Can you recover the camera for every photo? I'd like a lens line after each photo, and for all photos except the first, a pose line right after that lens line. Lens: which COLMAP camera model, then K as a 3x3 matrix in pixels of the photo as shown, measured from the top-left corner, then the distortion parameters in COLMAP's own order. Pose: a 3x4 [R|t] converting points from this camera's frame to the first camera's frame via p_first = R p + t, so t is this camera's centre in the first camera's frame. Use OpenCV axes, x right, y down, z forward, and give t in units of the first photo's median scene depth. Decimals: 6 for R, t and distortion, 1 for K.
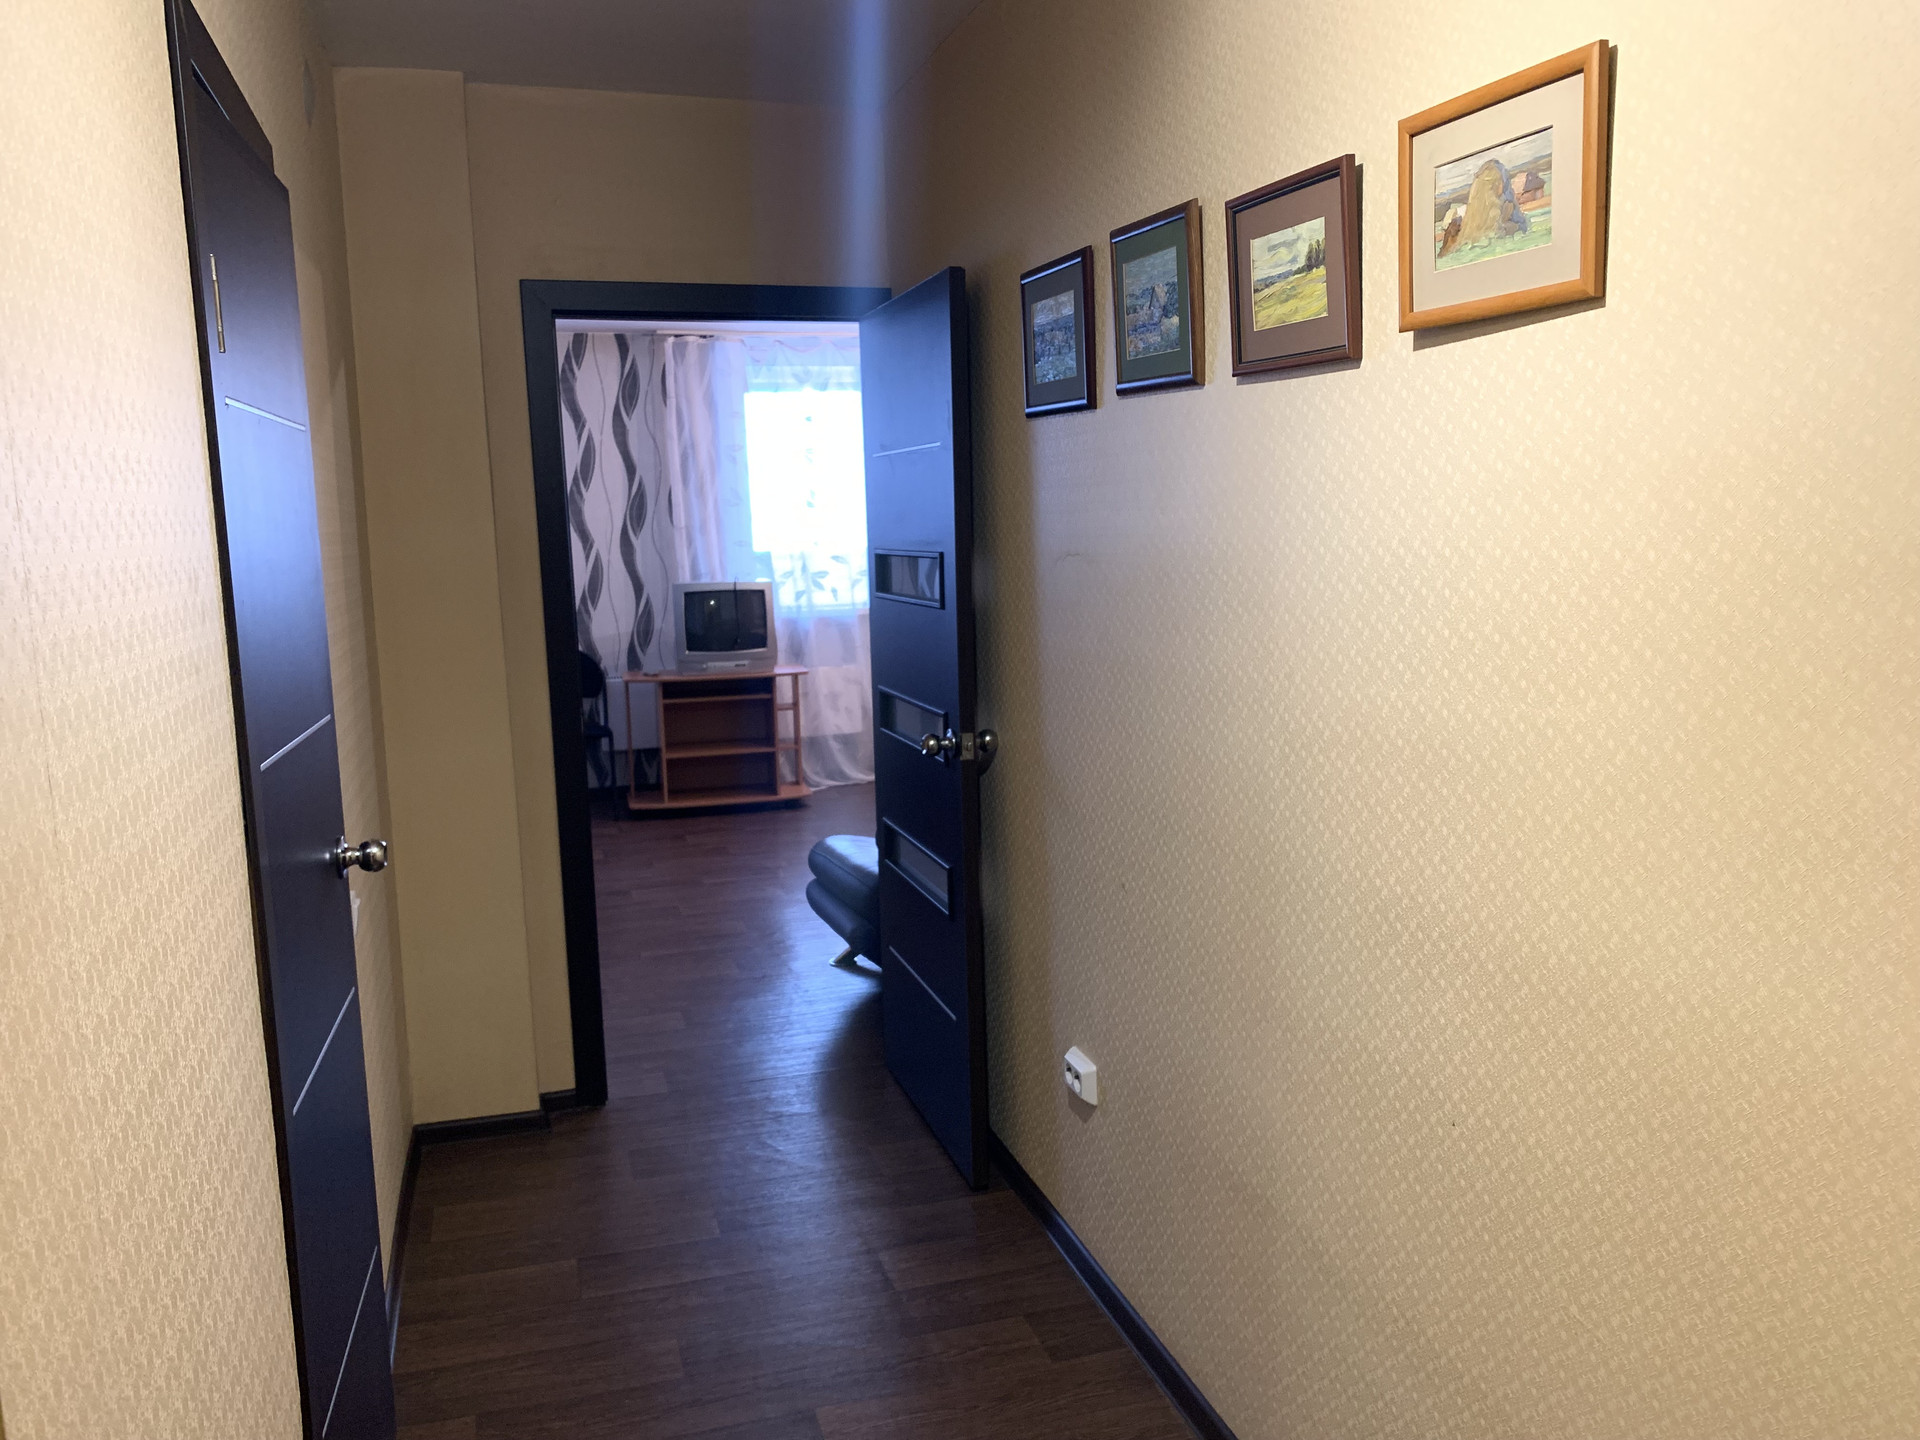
lens RADIAL K [[1461.9, 0, 953.7], [0, 1461.9, 725.1], [0, 0, 1]] dist [0.174566, -0.425639]
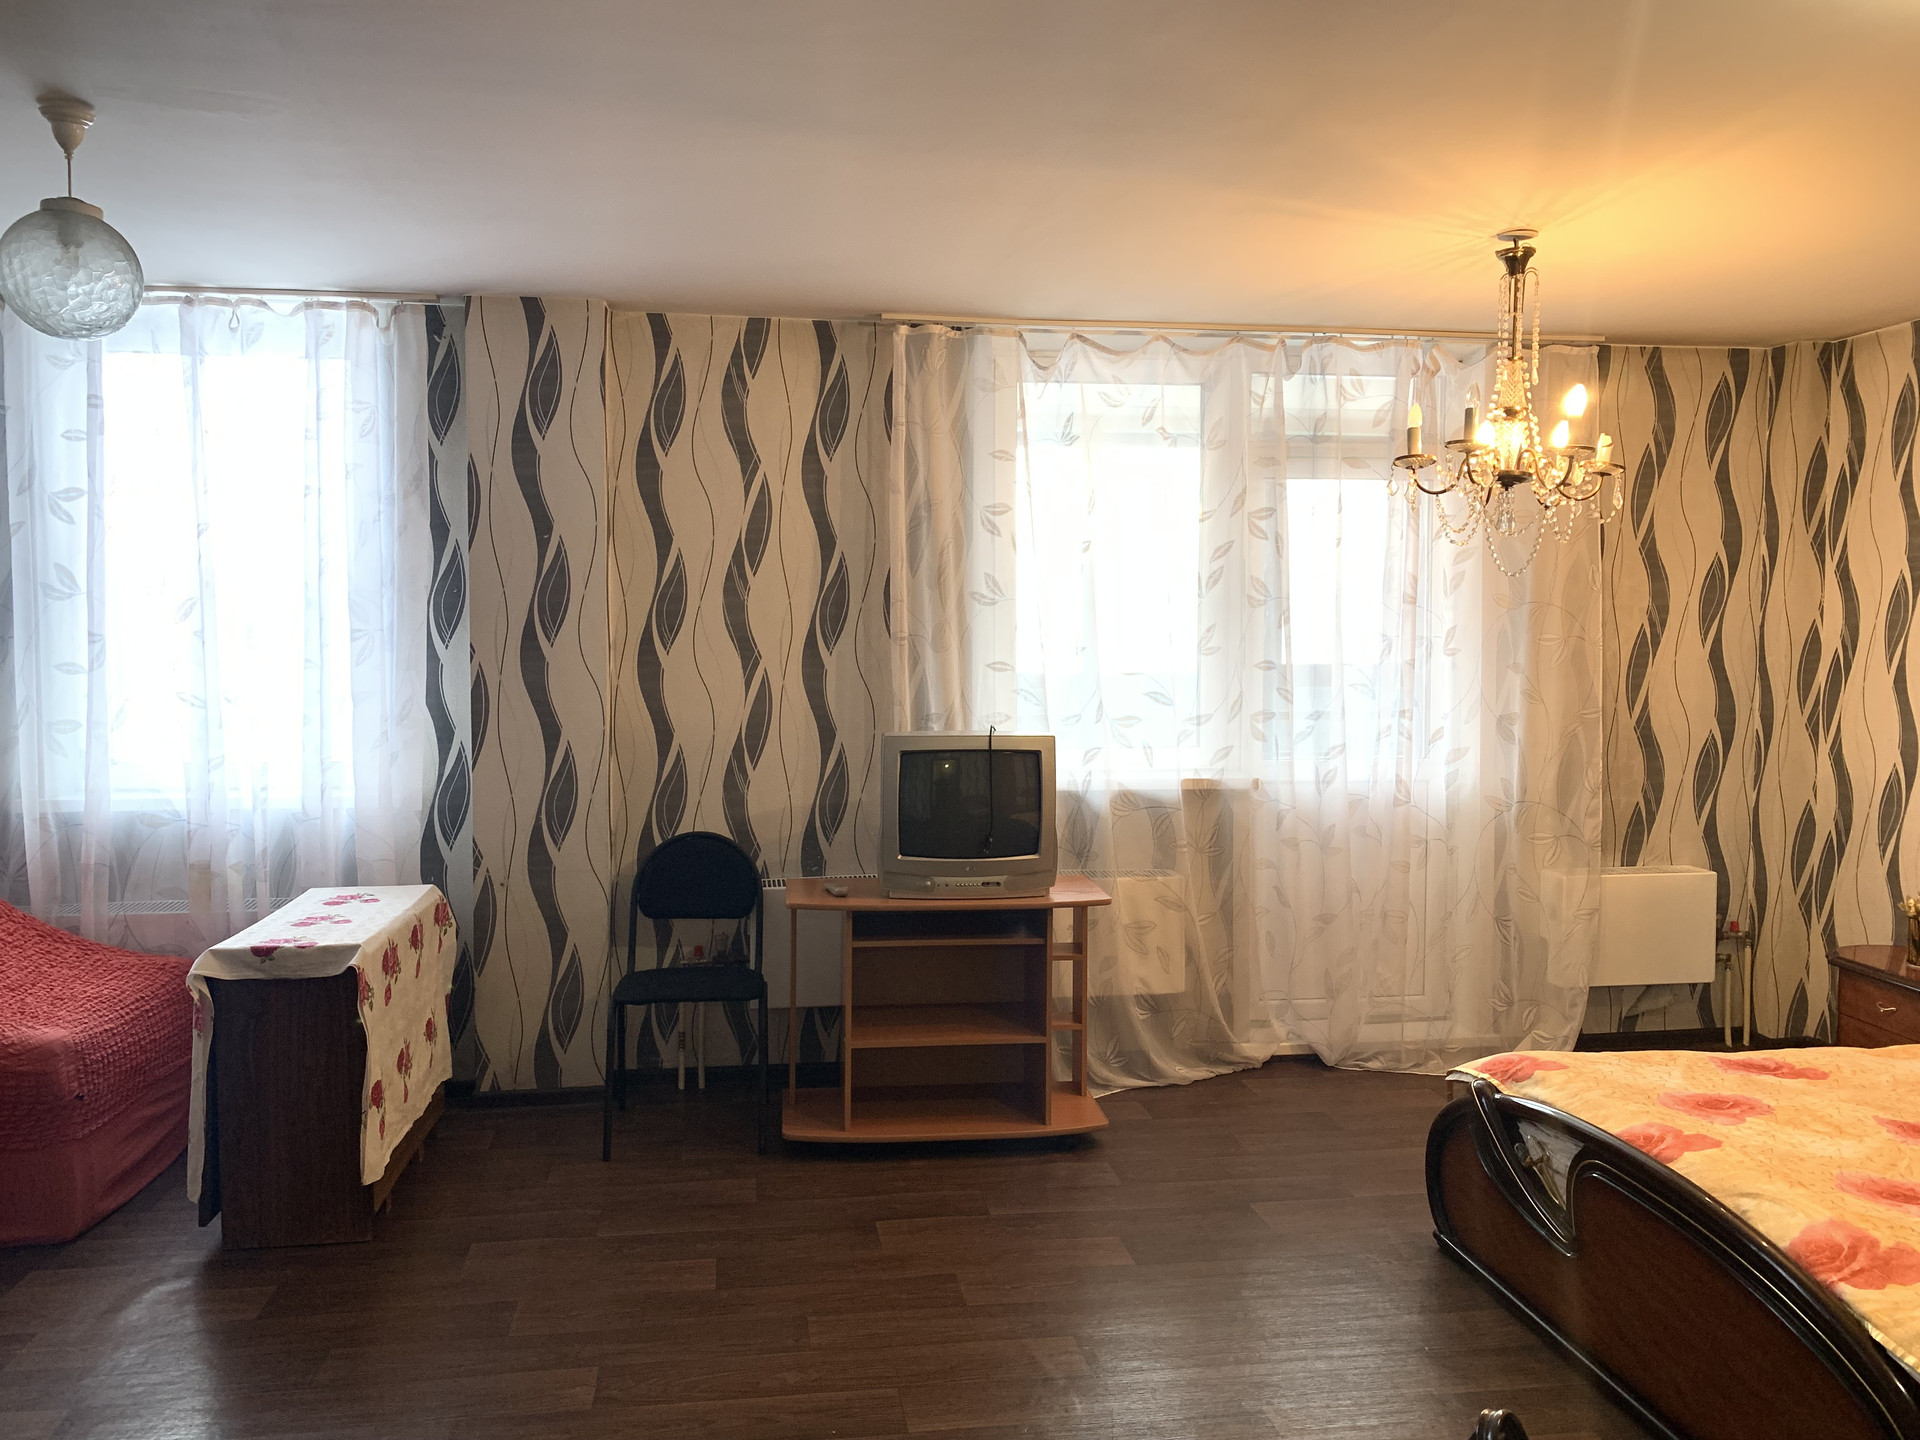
lens RADIAL K [[1461.9, 0, 953.7], [0, 1461.9, 725.1], [0, 0, 1]] dist [0.174566, -0.425639]
pose [[0.988974, 0.039693, -0.142671, -0.078125], [-0.051322, 0.995571, -0.078774, -0.052980], [0.138912, 0.085228, 0.986630, 0.420191]]
